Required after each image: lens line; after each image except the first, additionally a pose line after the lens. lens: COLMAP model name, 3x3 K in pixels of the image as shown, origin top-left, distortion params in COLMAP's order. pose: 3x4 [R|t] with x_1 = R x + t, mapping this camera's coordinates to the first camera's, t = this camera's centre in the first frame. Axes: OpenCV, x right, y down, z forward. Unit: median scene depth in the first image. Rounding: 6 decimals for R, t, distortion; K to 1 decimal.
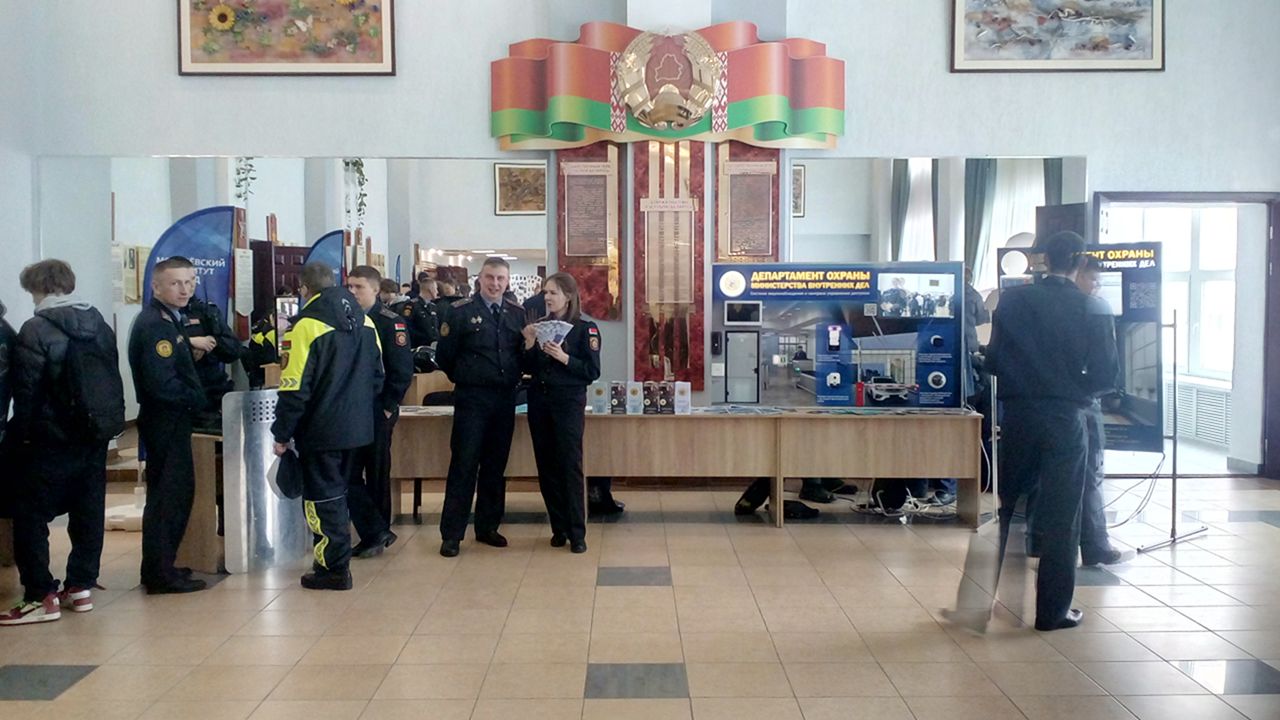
lens RADIAL K [[1076.4, 0, 639.4], [0, 1076.4, 362.7], [0, 0, 1]] dist [-0.005512, -0.040018]
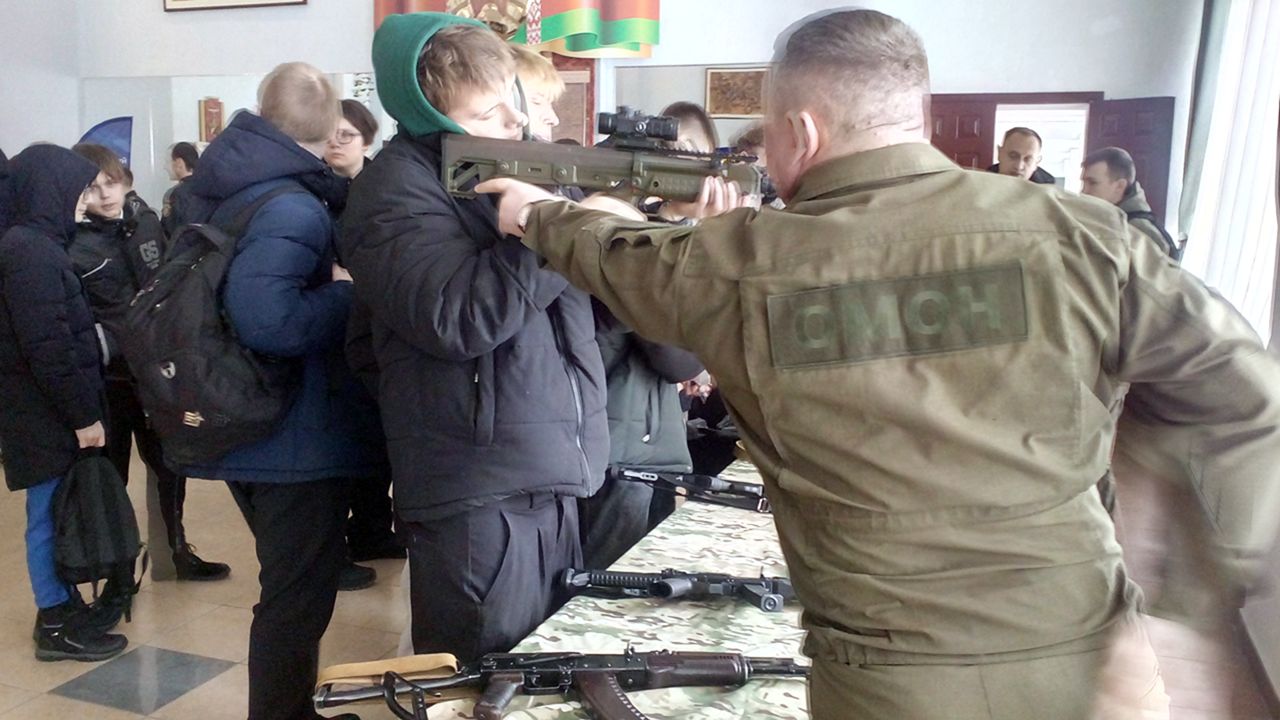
lens RADIAL K [[1076.4, 0, 639.2], [0, 1076.4, 353.5], [0, 0, 1]] dist [-0.005512, -0.040018]
pose [[0.937580, 0.069804, -0.340693, 0.564551], [-0.042627, 0.995329, 0.086621, 0.001430], [0.345148, -0.066692, 0.936176, -0.020159]]
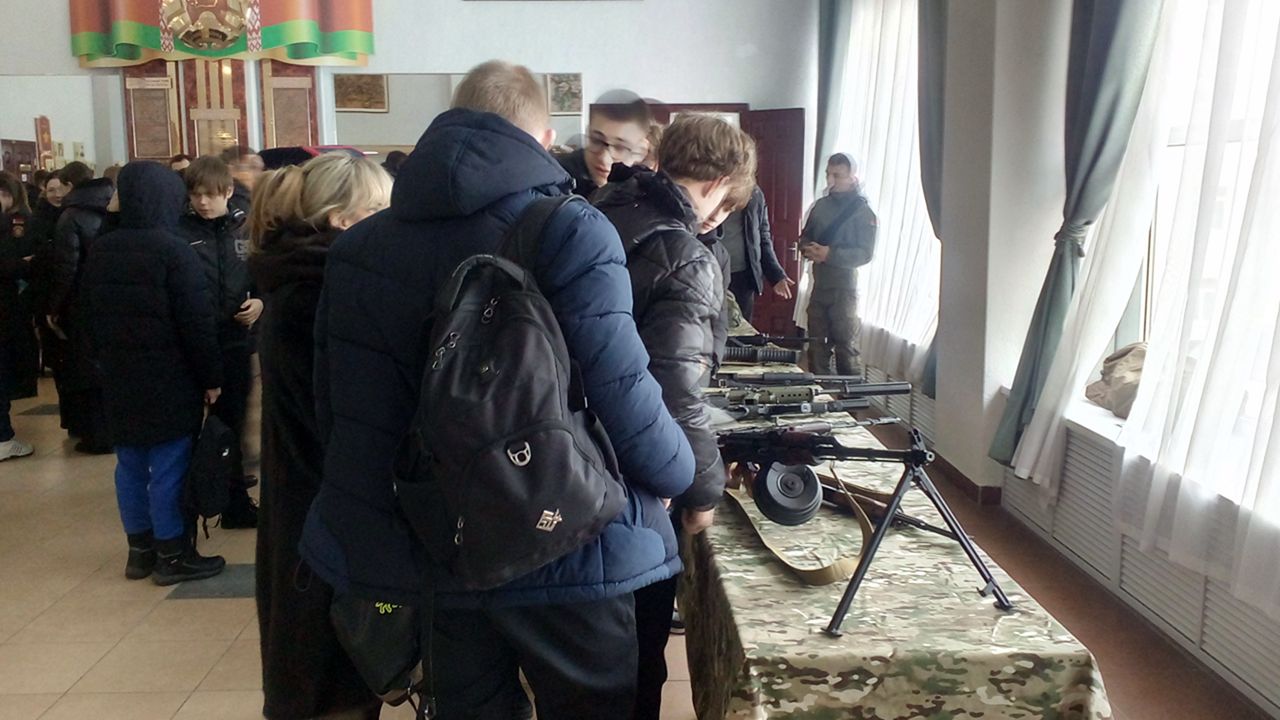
lens RADIAL K [[1038.8, 0, 646.9], [0, 1038.8, 363.0], [0, 0, 1]] dist [-0.009885, -0.027423]
pose [[0.998573, -0.008806, 0.052664, 0.435024], [0.003260, 0.994521, 0.104483, 0.009184], [-0.053295, -0.104162, 0.993131, -0.191039]]
